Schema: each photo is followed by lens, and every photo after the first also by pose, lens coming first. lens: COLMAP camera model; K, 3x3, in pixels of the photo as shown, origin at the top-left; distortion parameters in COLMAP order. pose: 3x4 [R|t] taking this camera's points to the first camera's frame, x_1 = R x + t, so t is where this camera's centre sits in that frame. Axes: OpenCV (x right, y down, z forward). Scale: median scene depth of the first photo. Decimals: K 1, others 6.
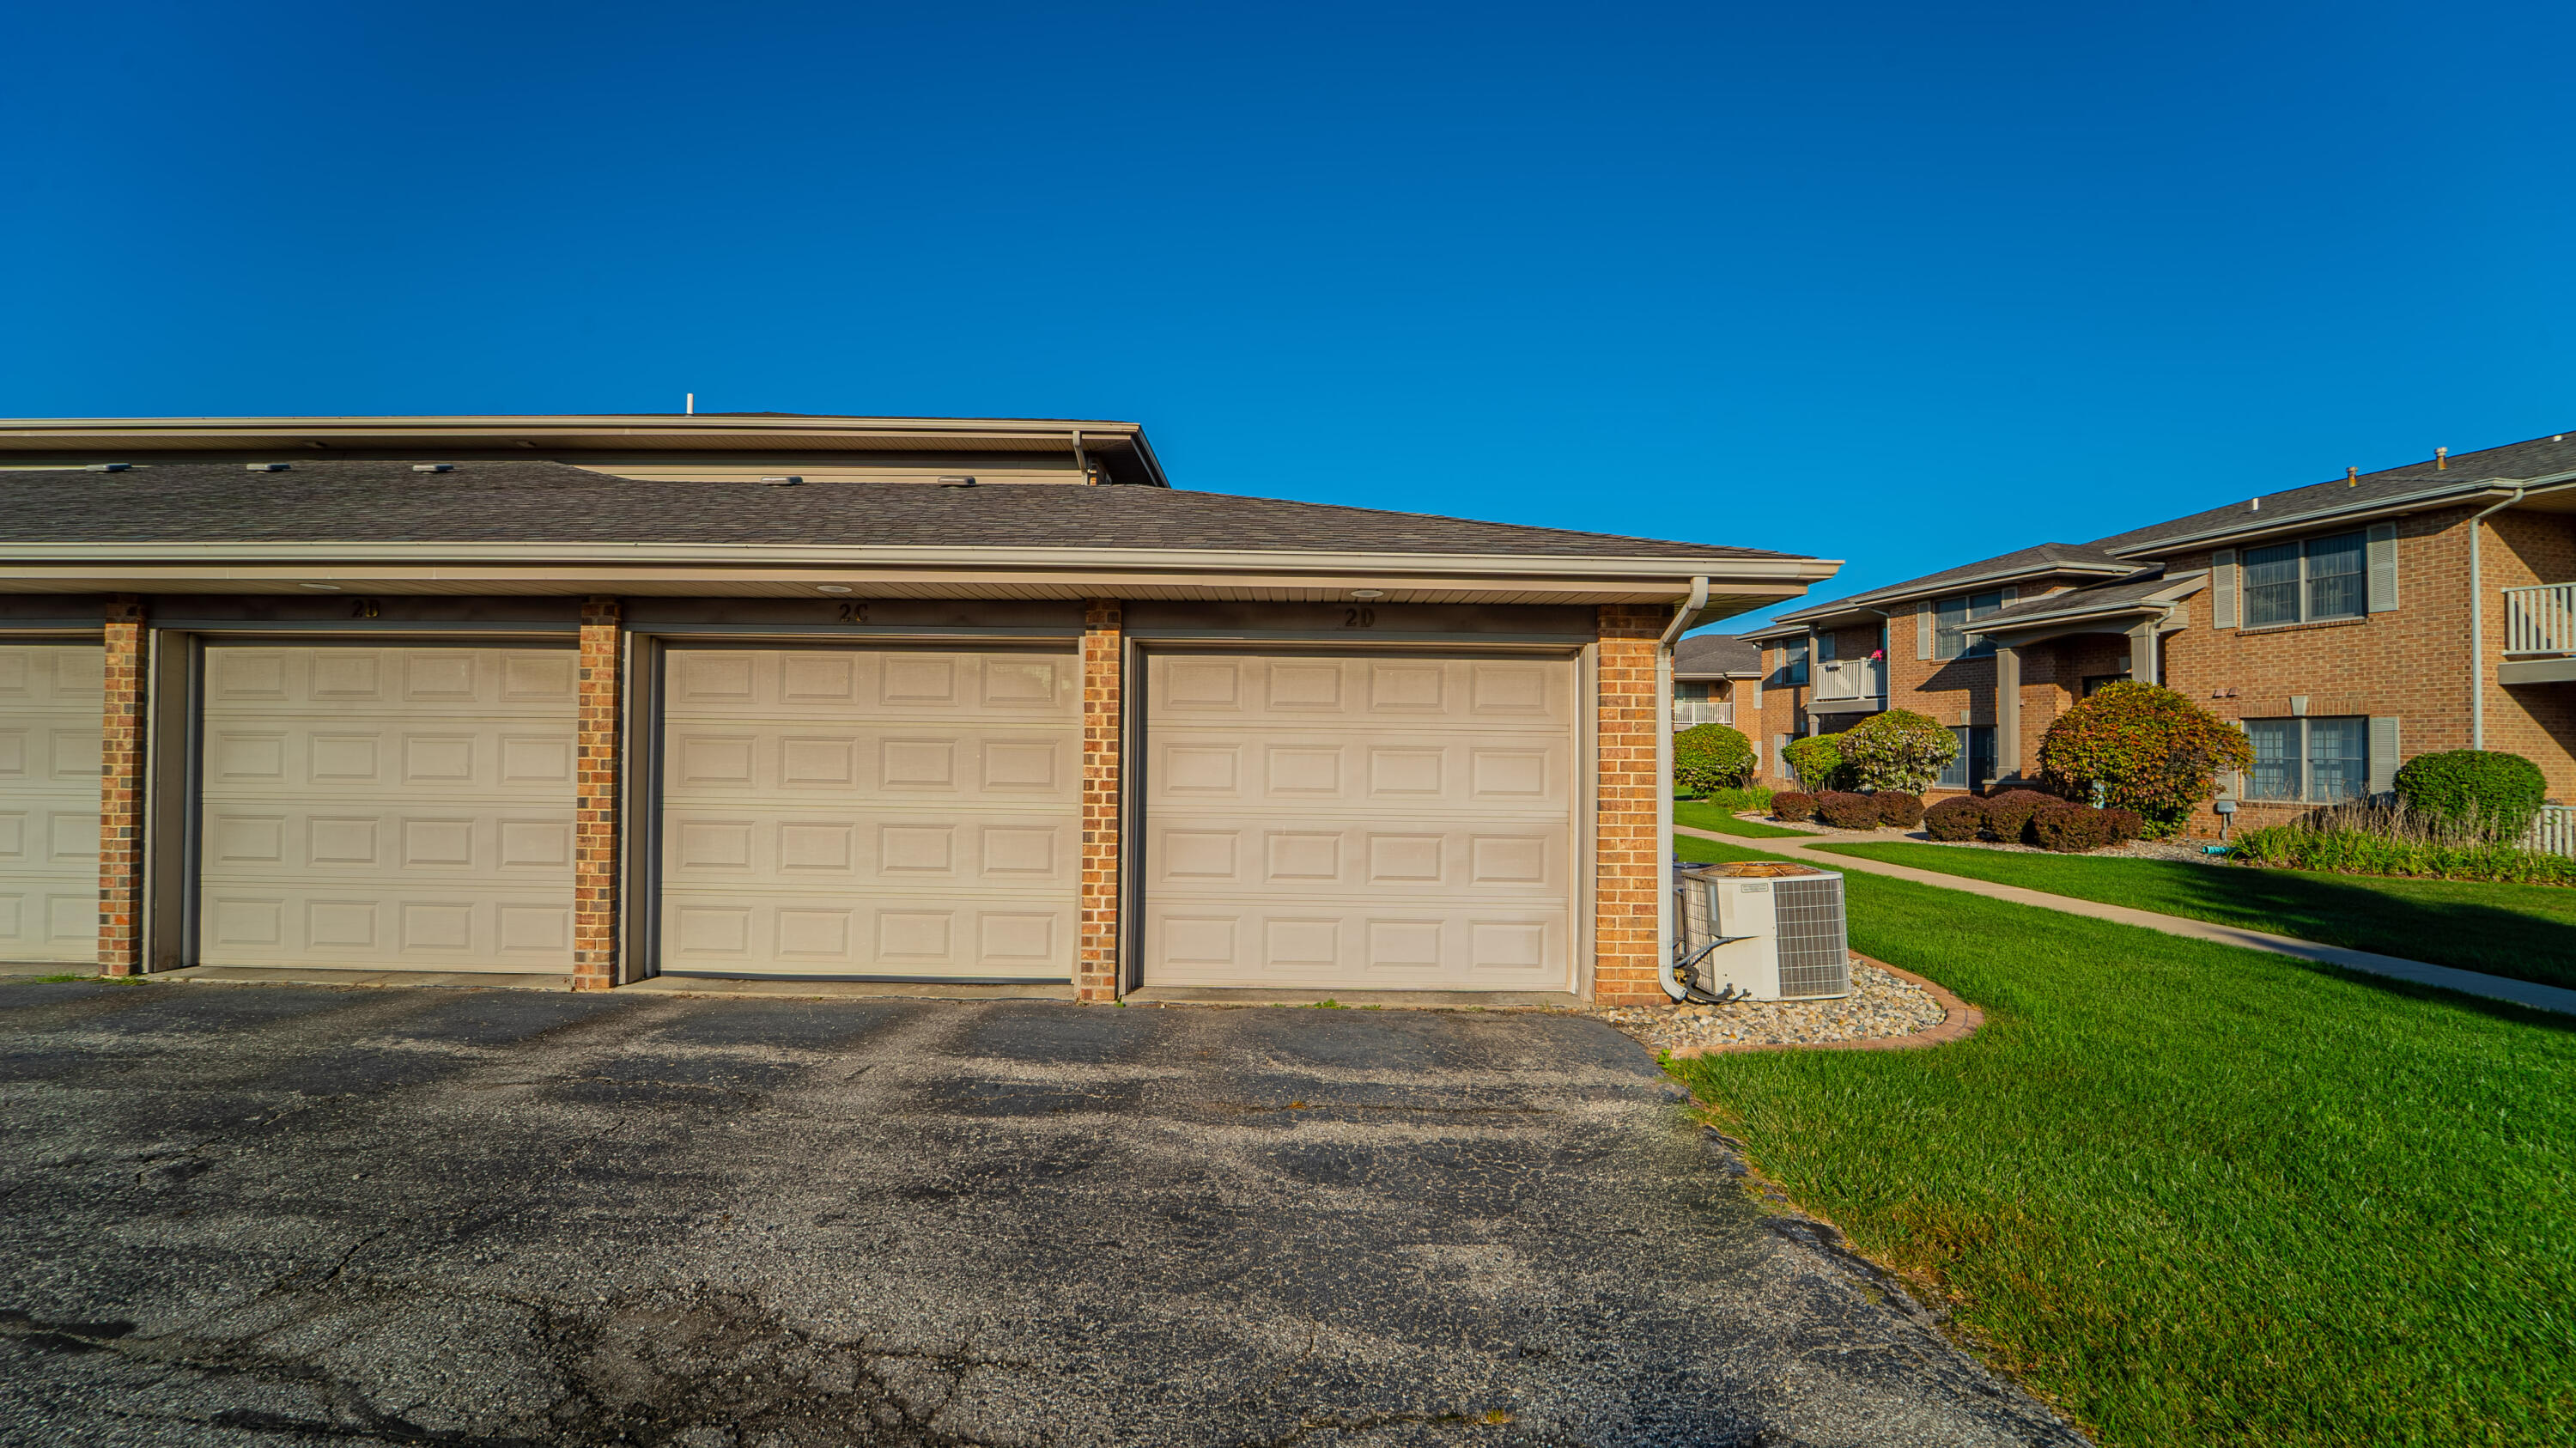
lens RADIAL K [[1028.2, 0, 1307.6], [0, 1028.2, 727.4], [0, 0, 1]] dist [0.000095, -0.003711]
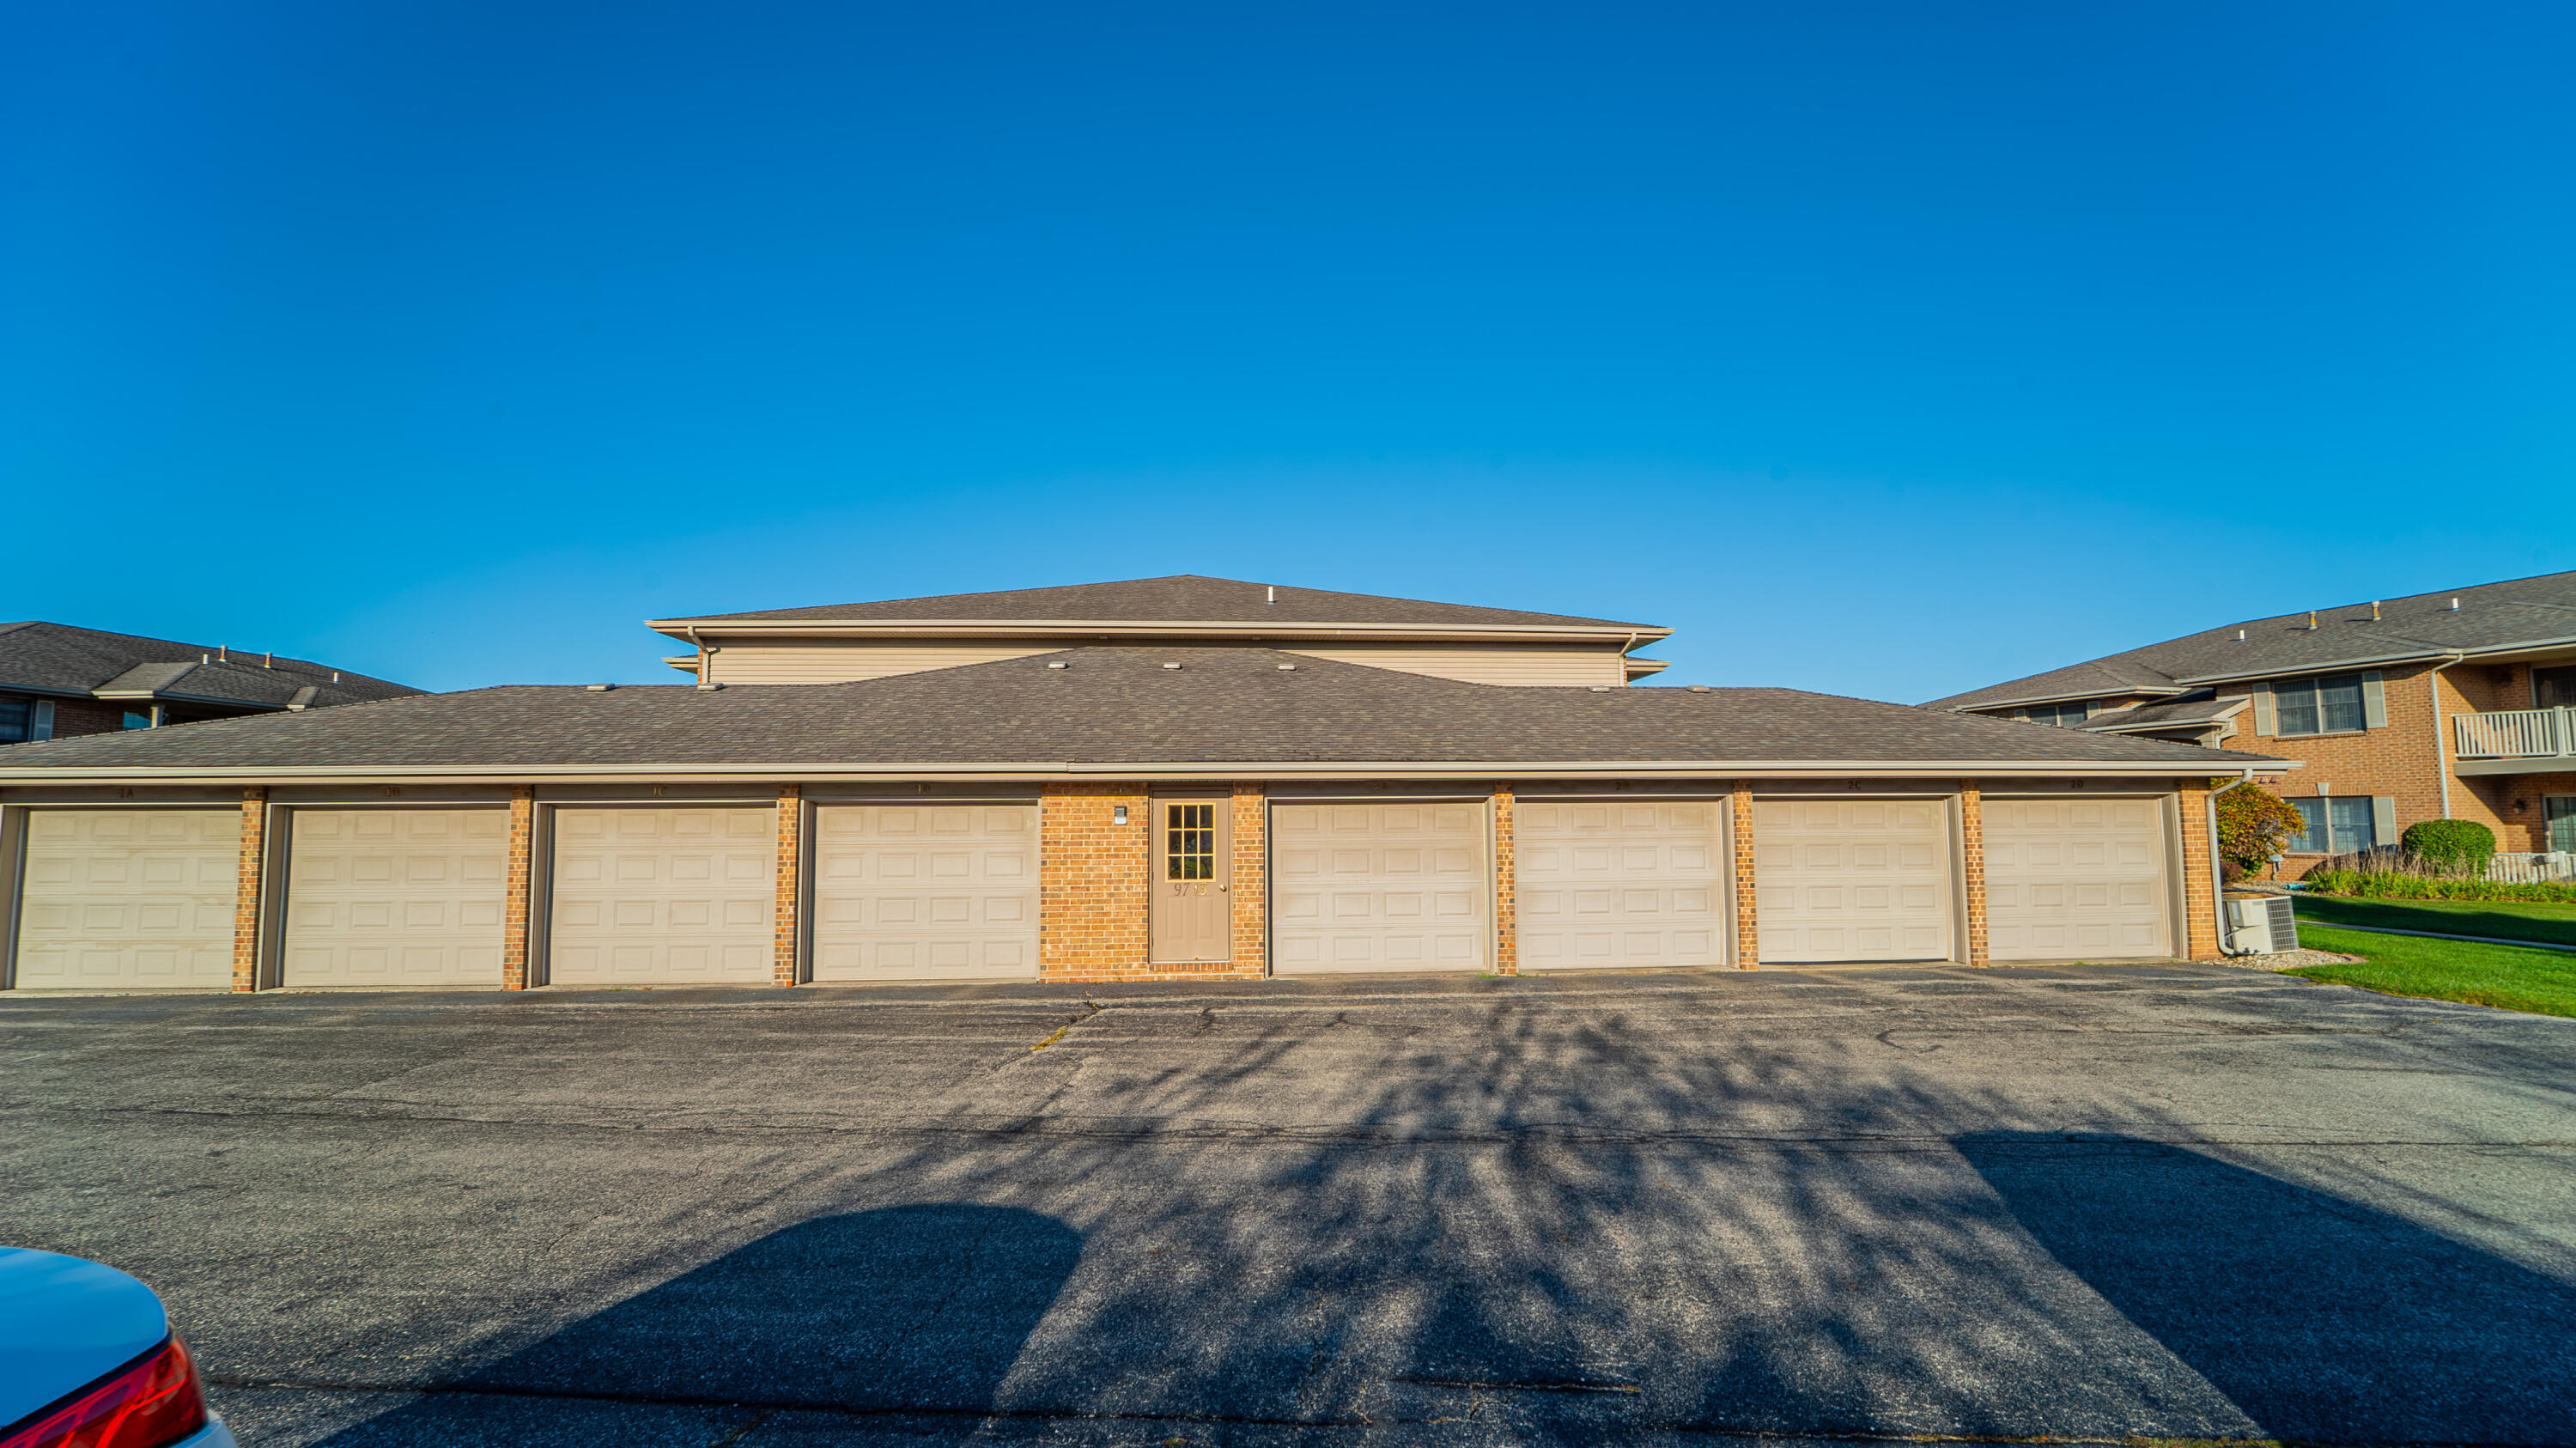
lens RADIAL K [[1066.0, 0, 1294.2], [0, 1066.0, 729.5], [0, 0, 1]] dist [0.000862, -0.000620]
pose [[0.995262, -0.013167, 0.096335, -0.711709], [0.018932, 0.998068, -0.059179, -0.046761], [-0.095370, 0.060722, 0.993588, -0.428946]]
